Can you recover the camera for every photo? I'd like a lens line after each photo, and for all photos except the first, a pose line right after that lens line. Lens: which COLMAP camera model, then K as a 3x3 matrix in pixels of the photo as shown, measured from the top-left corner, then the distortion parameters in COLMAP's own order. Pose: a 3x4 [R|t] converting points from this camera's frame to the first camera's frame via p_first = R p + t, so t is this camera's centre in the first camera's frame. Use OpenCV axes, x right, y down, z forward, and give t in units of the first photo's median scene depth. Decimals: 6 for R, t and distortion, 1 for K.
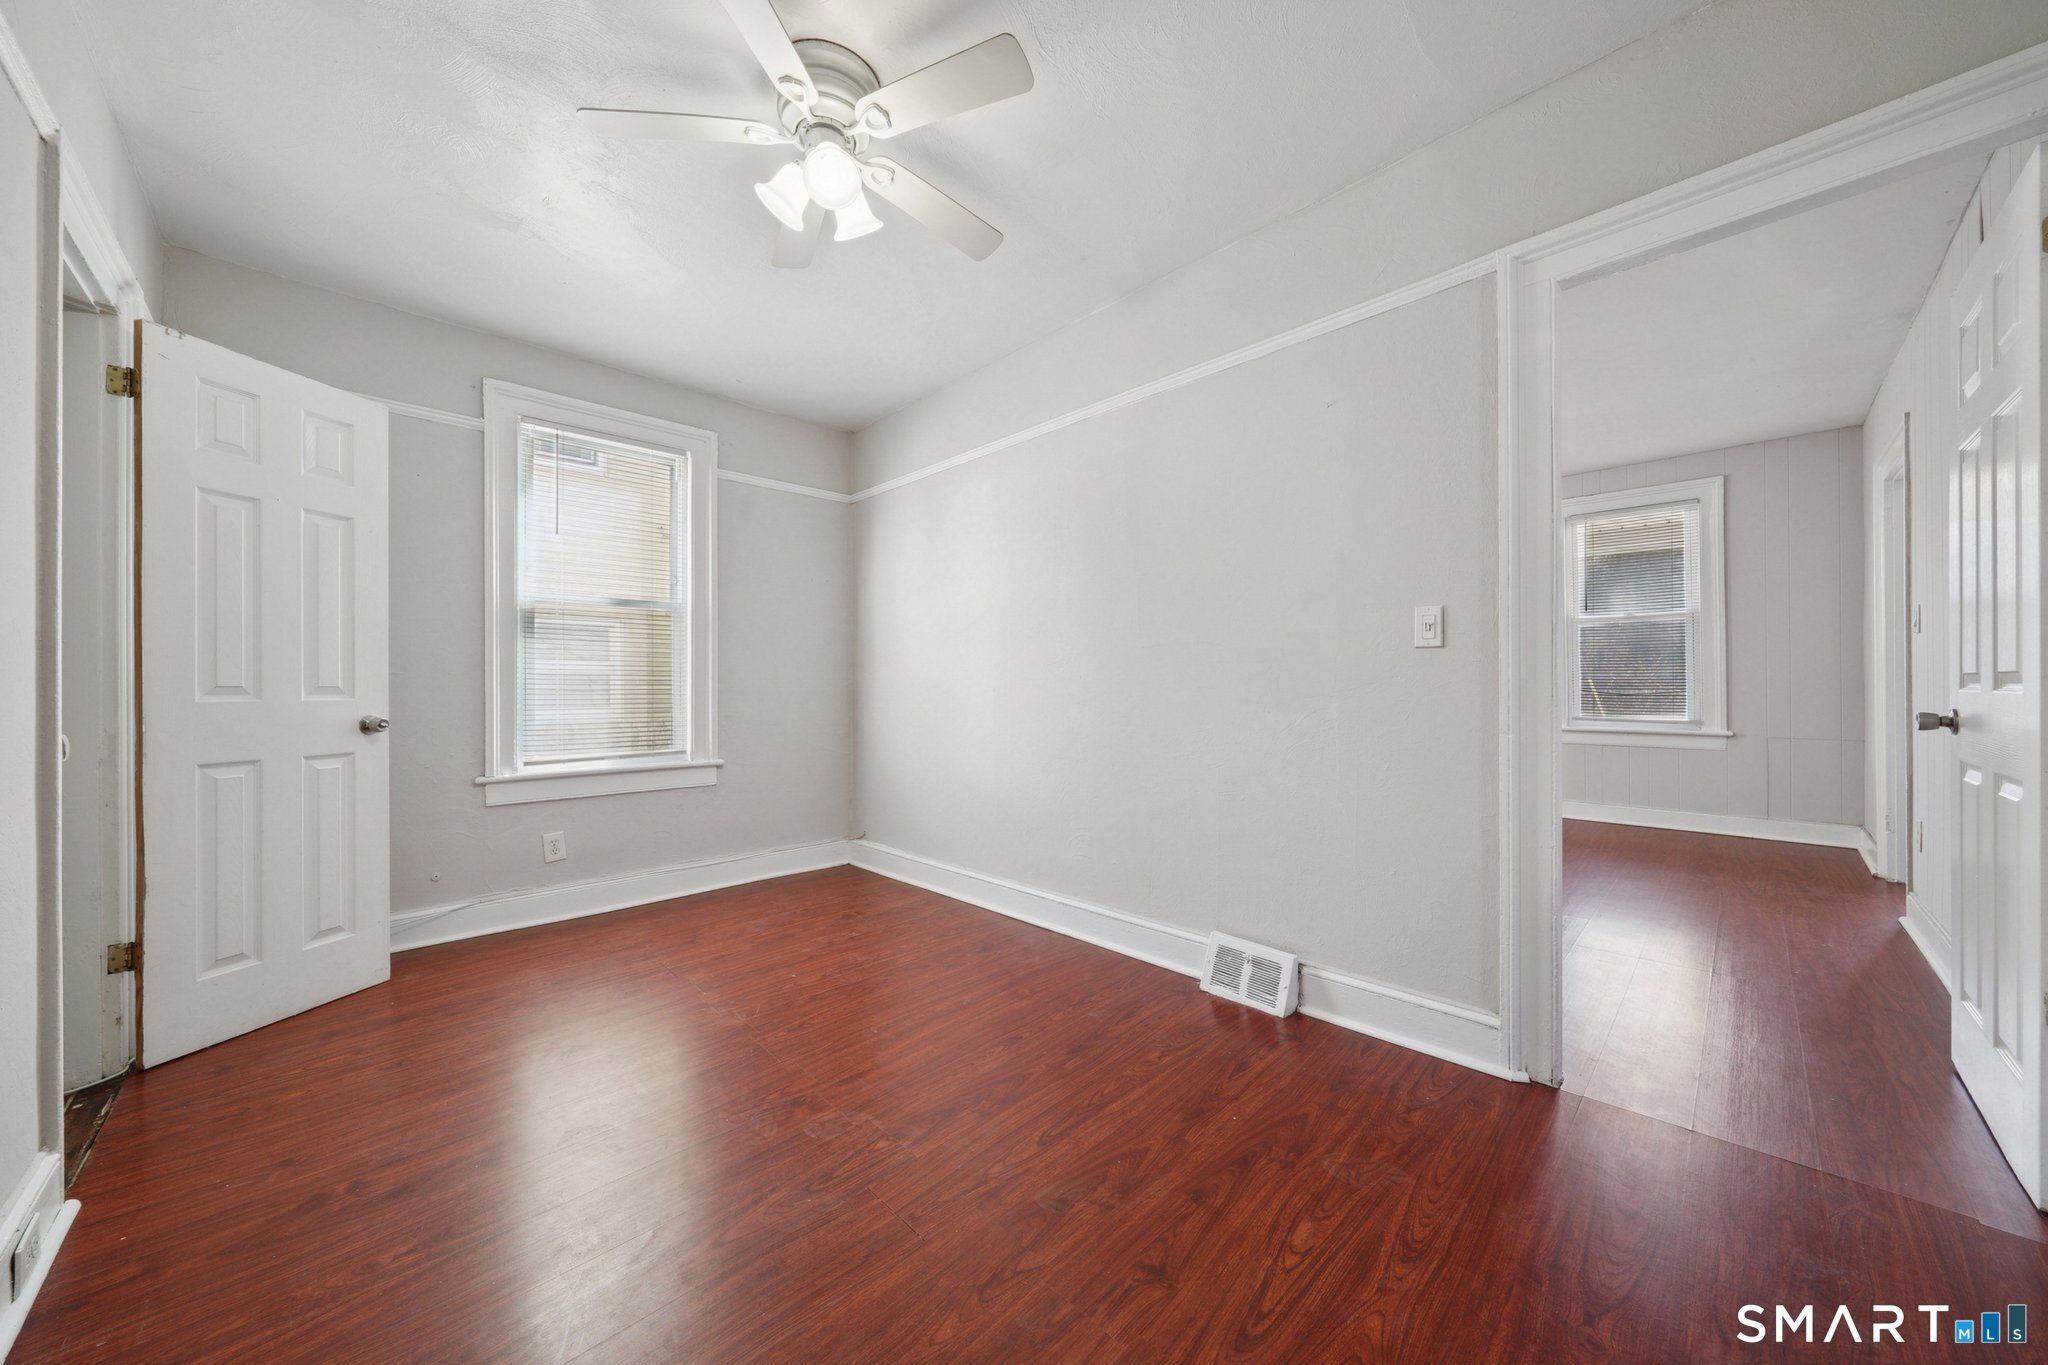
lens RADIAL K [[709.0, 0, 1019.1], [0, 709.0, 696.1], [0, 0, 1]] dist [0.000759, 0.000045]
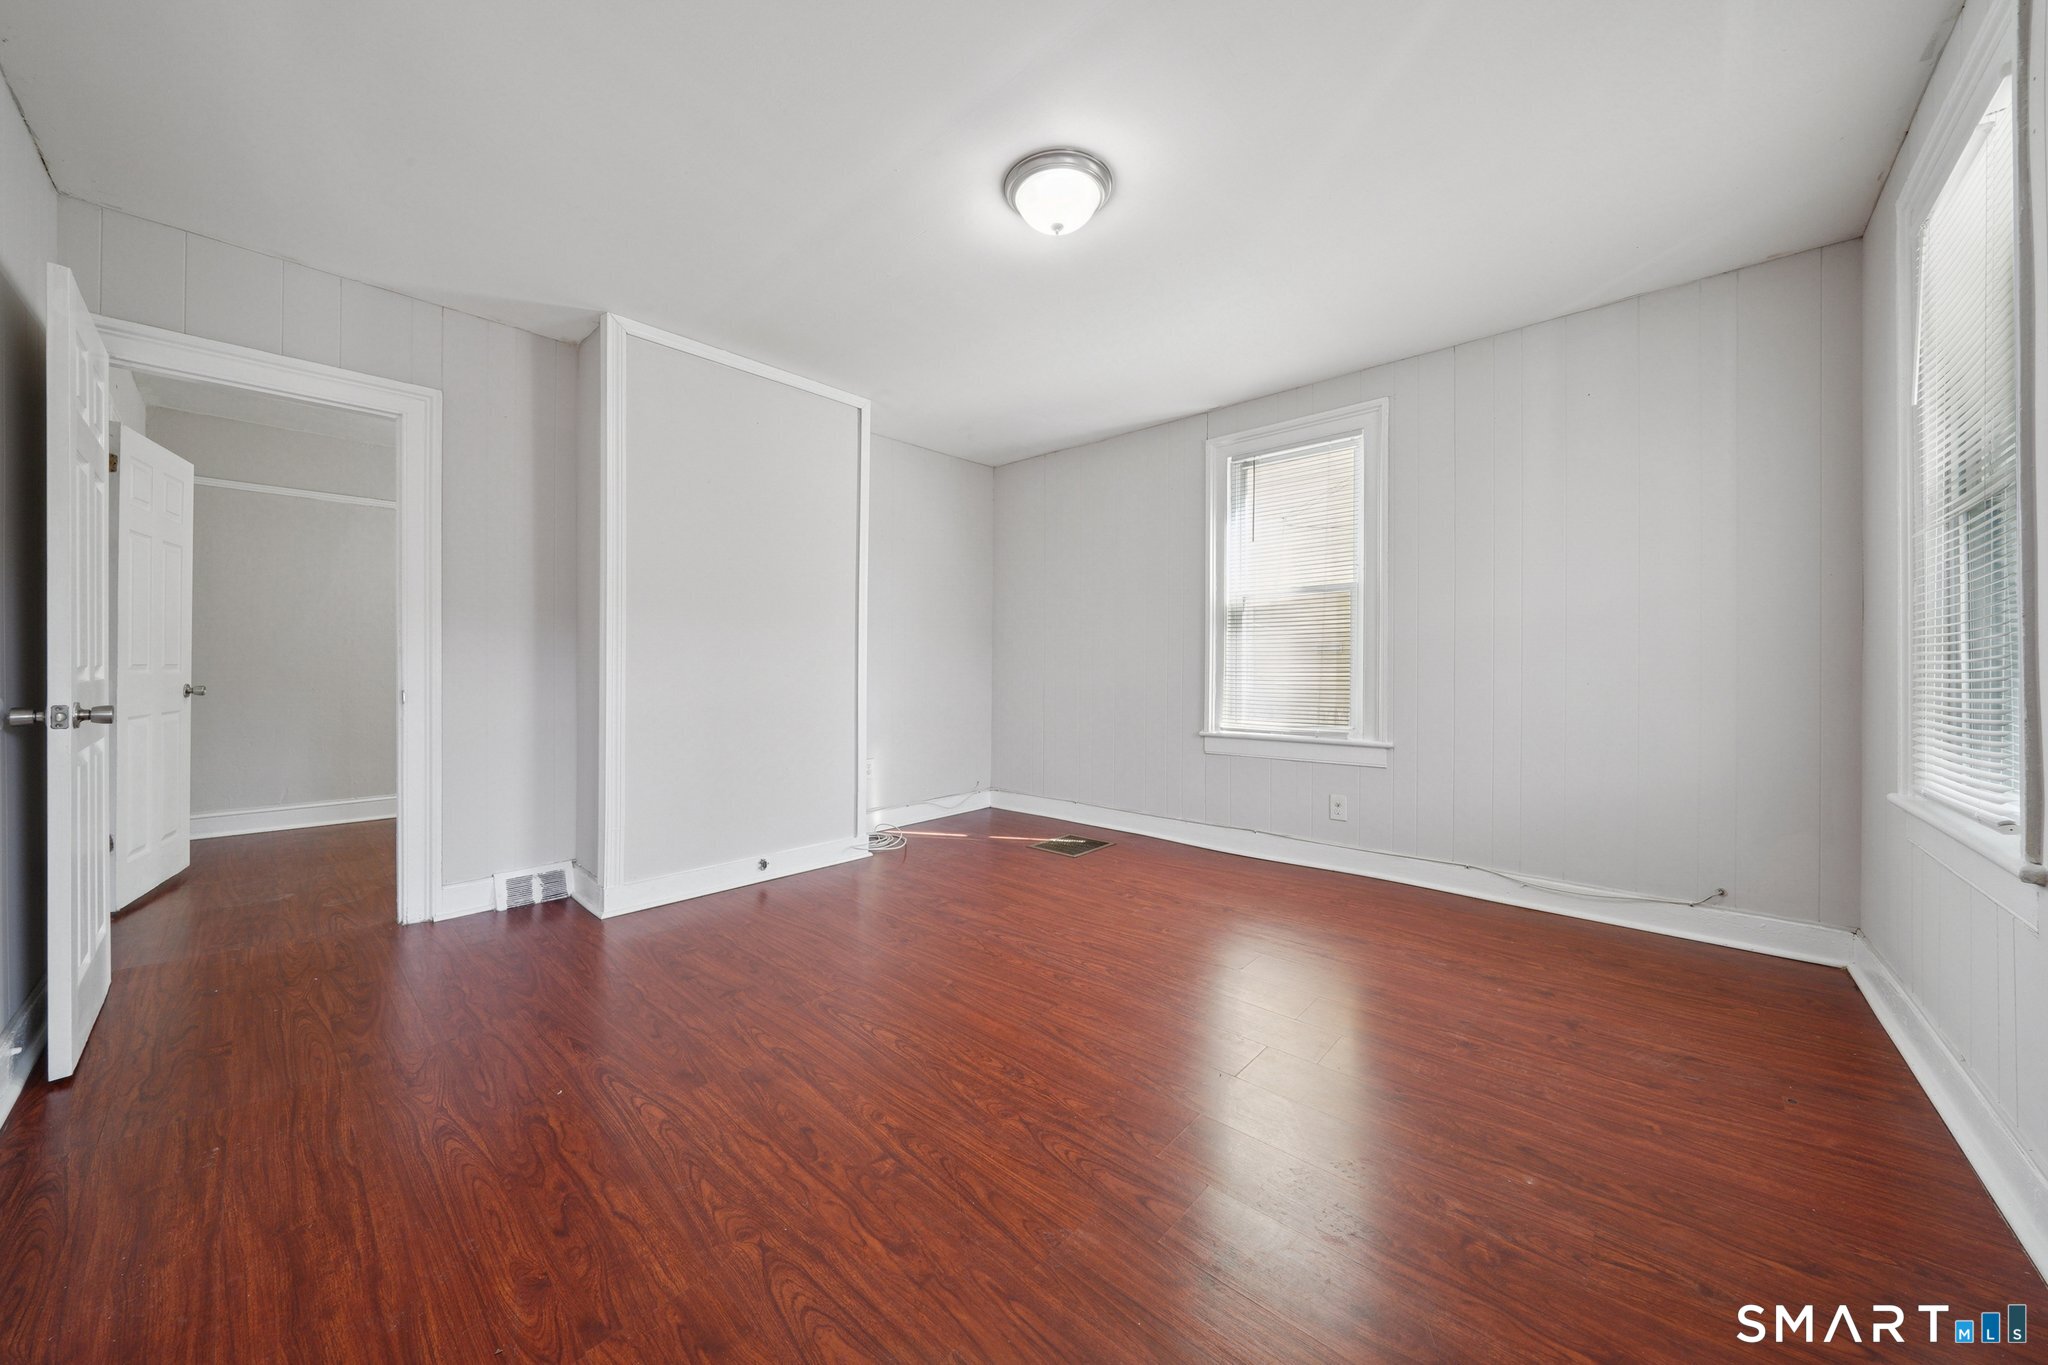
lens RADIAL K [[693.2, 0, 1024.0], [0, 693.2, 682.5], [0, 0, 1]] dist [-0.000558, -0.000063]
pose [[0.043847, 0.020350, -0.998831, 1.538778], [0.002275, 0.999788, 0.020470, -0.029940], [0.999036, -0.003169, 0.043791, 1.499345]]
